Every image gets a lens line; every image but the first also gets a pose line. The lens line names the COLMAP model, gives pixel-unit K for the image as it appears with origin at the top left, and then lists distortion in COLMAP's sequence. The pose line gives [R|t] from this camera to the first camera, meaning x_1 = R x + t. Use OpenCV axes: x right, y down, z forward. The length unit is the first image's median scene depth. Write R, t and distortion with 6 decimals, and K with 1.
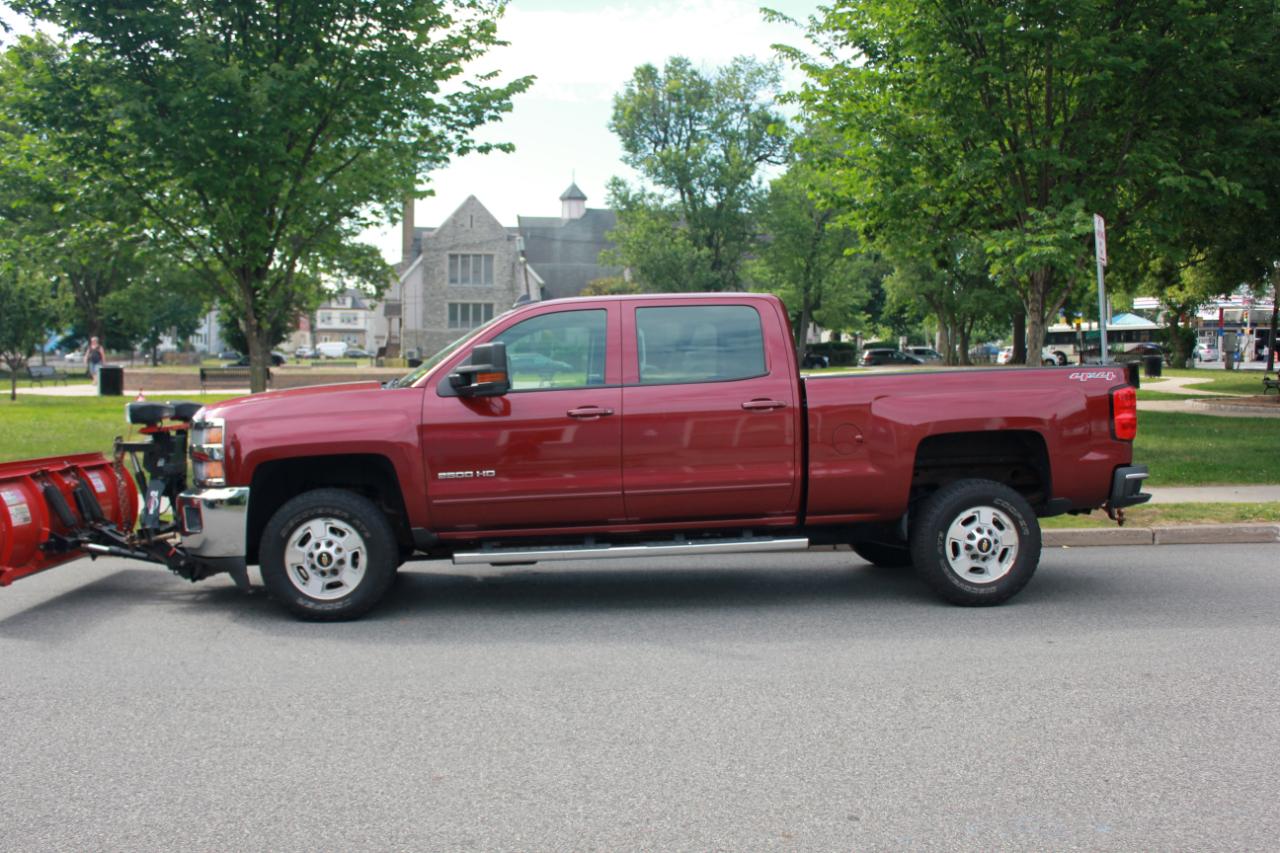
lens RADIAL K [[1205.9, 0, 643.8], [0, 1205.9, 425.8], [0, 0, 1]] dist [-0.088931, 0.000000]
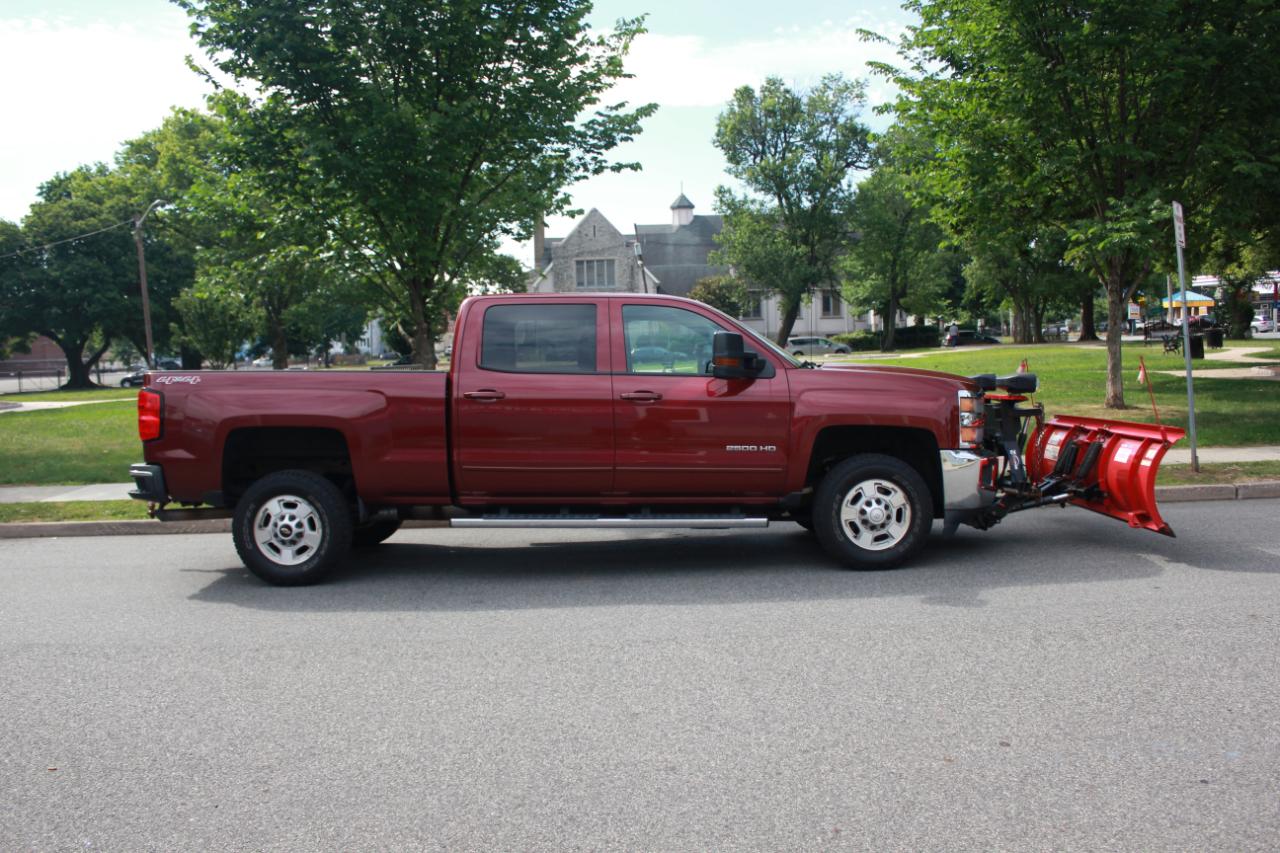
lens RADIAL K [[1064.1, 0, 643.4], [0, 1064.1, 426.9], [0, 0, 1]] dist [-0.144769, 0.101597]
pose [[0.994648, -0.028167, -0.099407, -0.017842], [0.030000, 0.999406, 0.016989, 0.000200], [0.098870, -0.019880, 0.994902, -0.002533]]
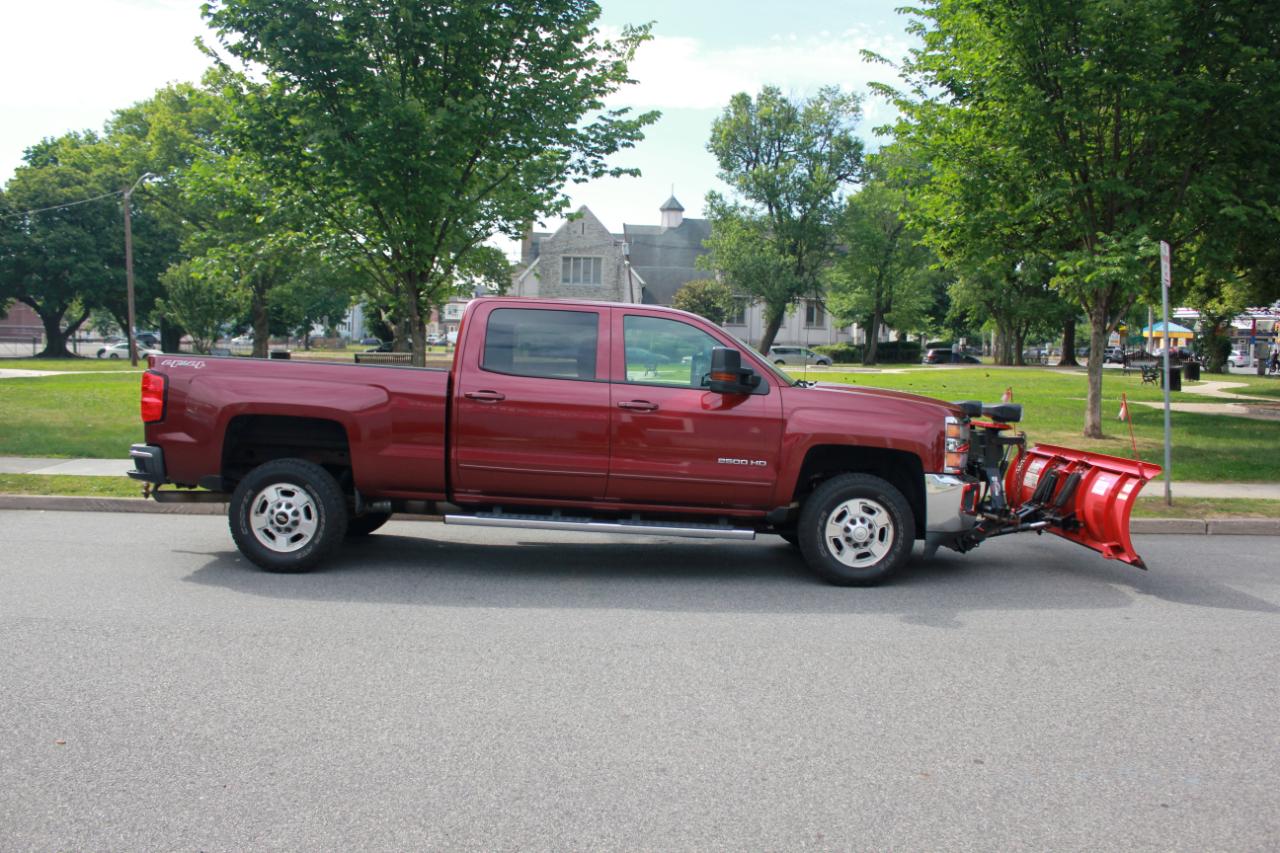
lens RADIAL K [[1064.1, 0, 645.2], [0, 1064.1, 433.2], [0, 0, 1]] dist [-0.144769, 0.101597]
pose [[0.996768, 0.026598, -0.075797, -0.025960], [-0.024914, 0.999423, 0.023082, -0.004472], [0.076368, -0.021119, 0.996856, -0.015939]]
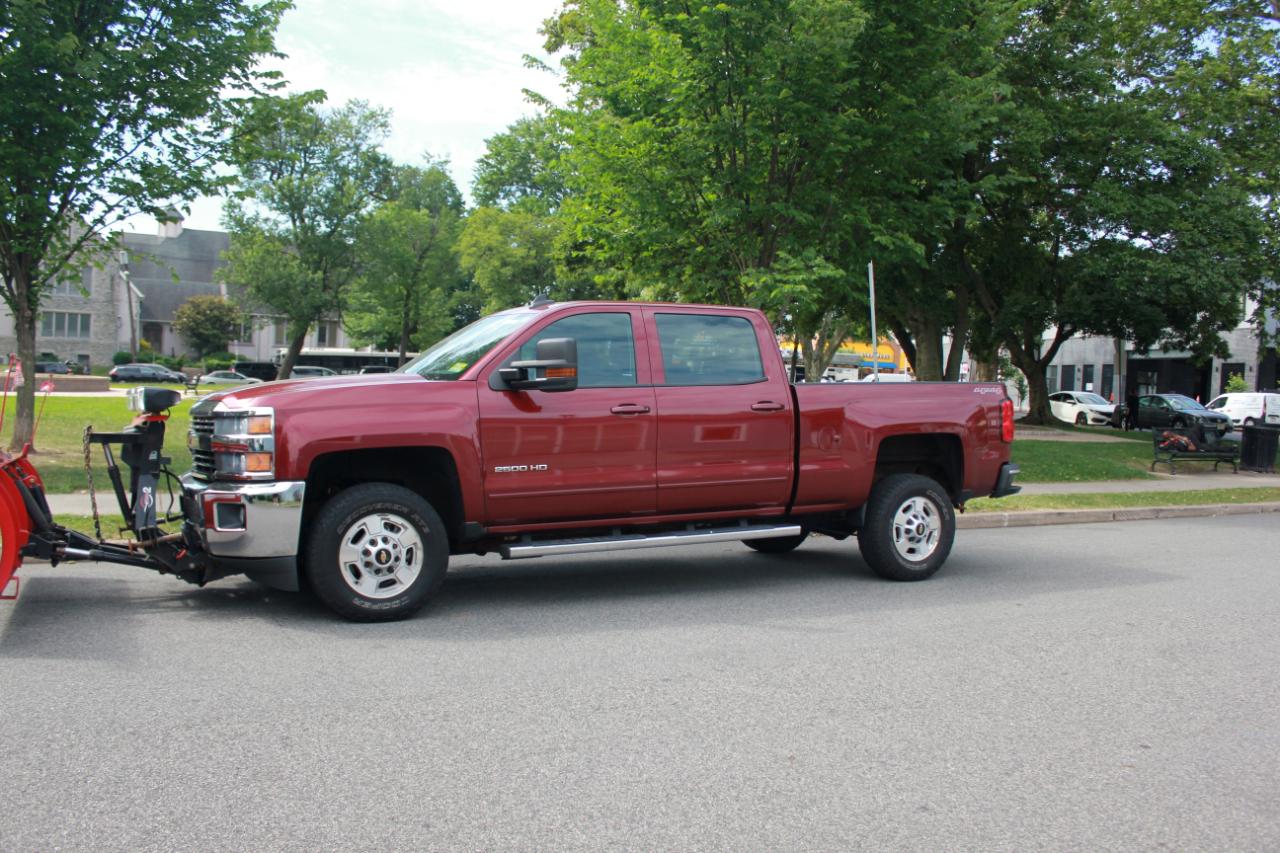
lens RADIAL K [[1064.1, 0, 642.8], [0, 1064.1, 448.6], [0, 0, 1]] dist [-0.144769, 0.101597]
pose [[0.923144, 0.009620, 0.384335, -0.206090], [-0.013142, 0.999892, 0.006540, 0.008743], [-0.384231, -0.011089, 0.923171, 0.073085]]
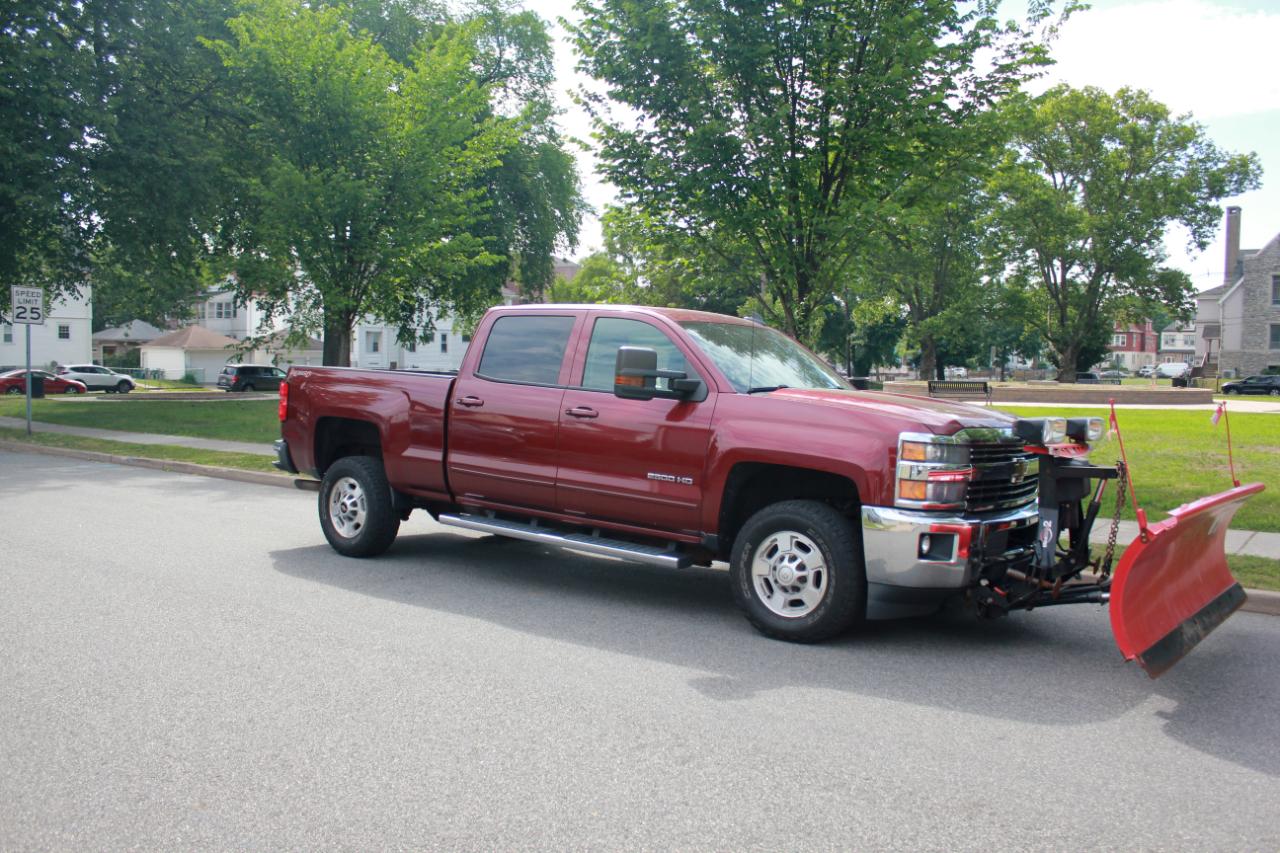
lens RADIAL K [[1064.1, 0, 647.6], [0, 1064.1, 434.3], [0, 0, 1]] dist [-0.144769, 0.101597]
pose [[0.735382, 0.046677, -0.676043, 0.291078], [-0.047268, 0.998728, 0.017540, -0.005823], [0.676002, 0.019057, 0.736653, 0.169878]]
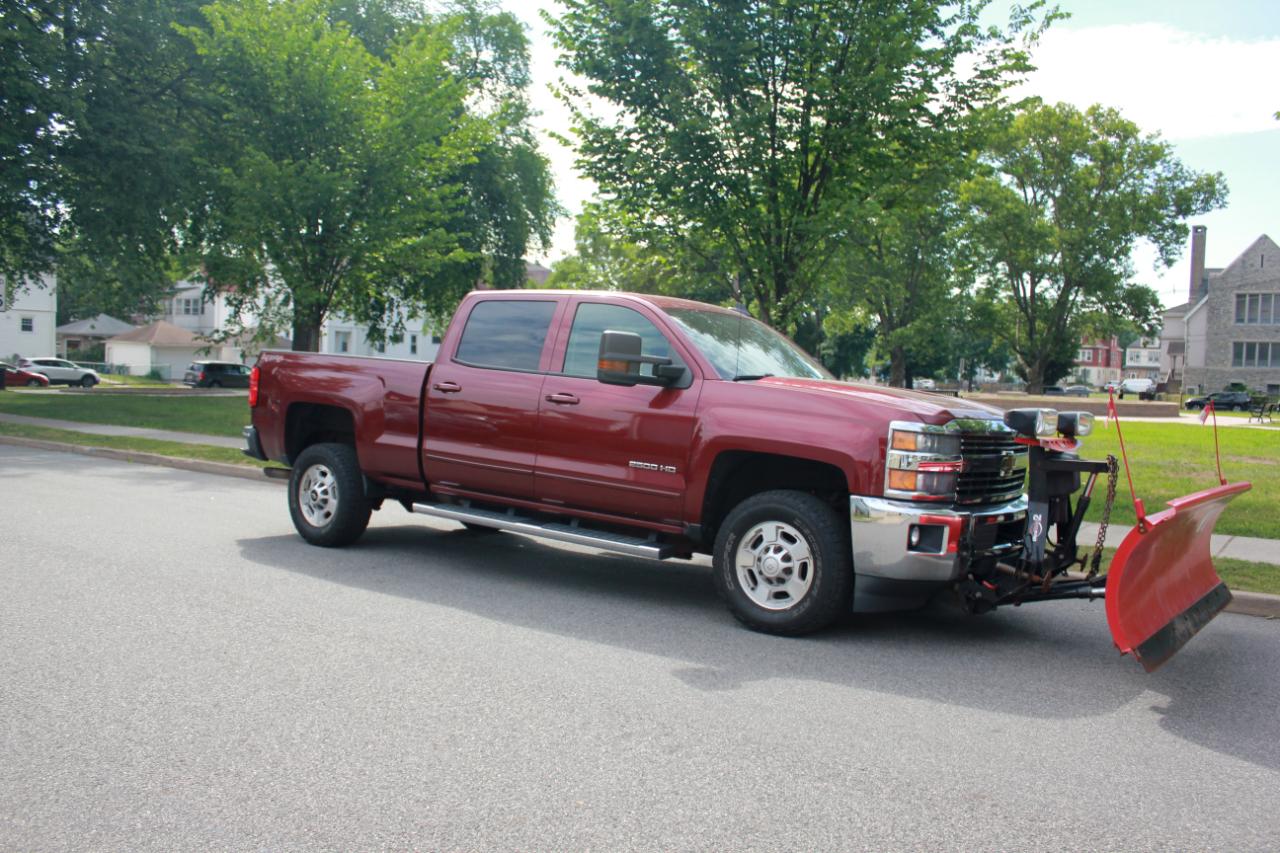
lens RADIAL K [[1064.1, 0, 649.2], [0, 1064.1, 431.2], [0, 0, 1]] dist [-0.144769, 0.101597]
pose [[0.755384, 0.054212, -0.653036, 0.279458], [-0.065880, 0.997806, 0.006627, 0.003102], [0.651962, 0.038016, 0.757298, 0.173849]]
